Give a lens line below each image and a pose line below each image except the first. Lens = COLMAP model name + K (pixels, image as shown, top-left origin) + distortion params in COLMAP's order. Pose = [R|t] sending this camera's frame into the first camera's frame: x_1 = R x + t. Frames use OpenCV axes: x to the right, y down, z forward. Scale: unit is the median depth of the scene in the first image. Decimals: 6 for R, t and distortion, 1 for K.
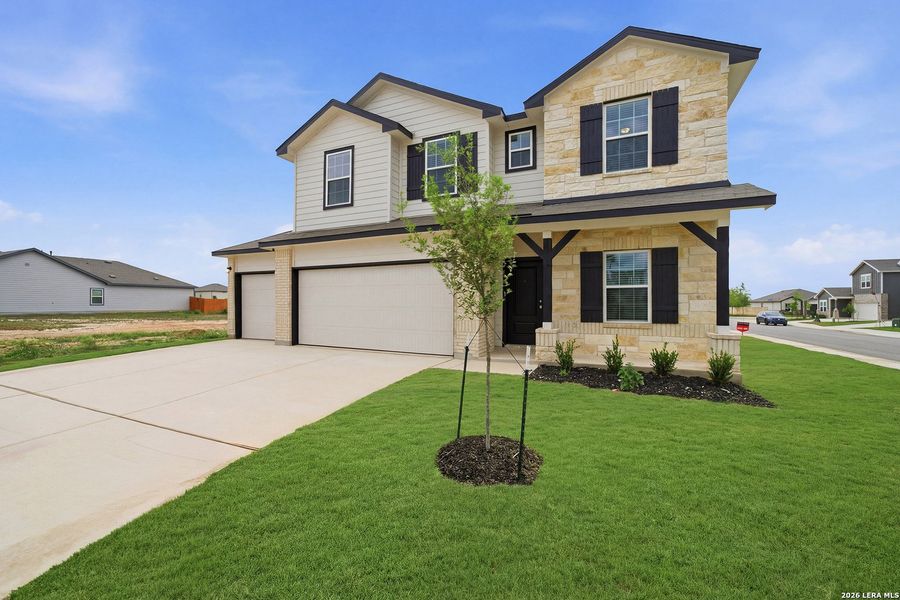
lens RADIAL K [[354.9, 0, 450.6], [0, 354.9, 301.3], [0, 0, 1]] dist [-0.000021, -0.000006]
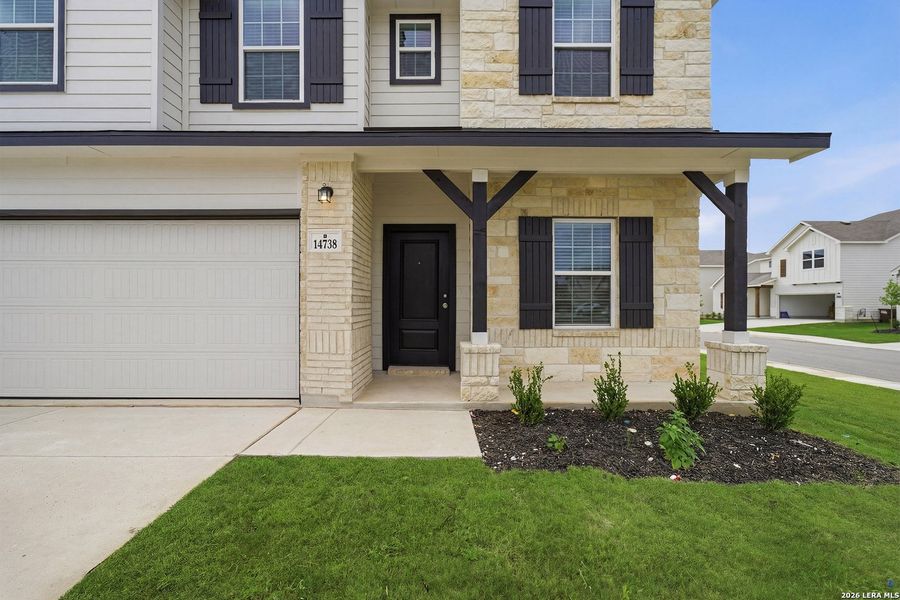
lens RADIAL K [[370.0, 0, 451.1], [0, 370.0, 302.6], [0, 0, 1]] dist [-0.002478, 0.000309]
pose [[0.913858, 0.000915, 0.406033, -0.007118], [-0.001914, 0.999996, 0.002054, 0.011989], [-0.406030, -0.002654, 0.913856, 0.476040]]
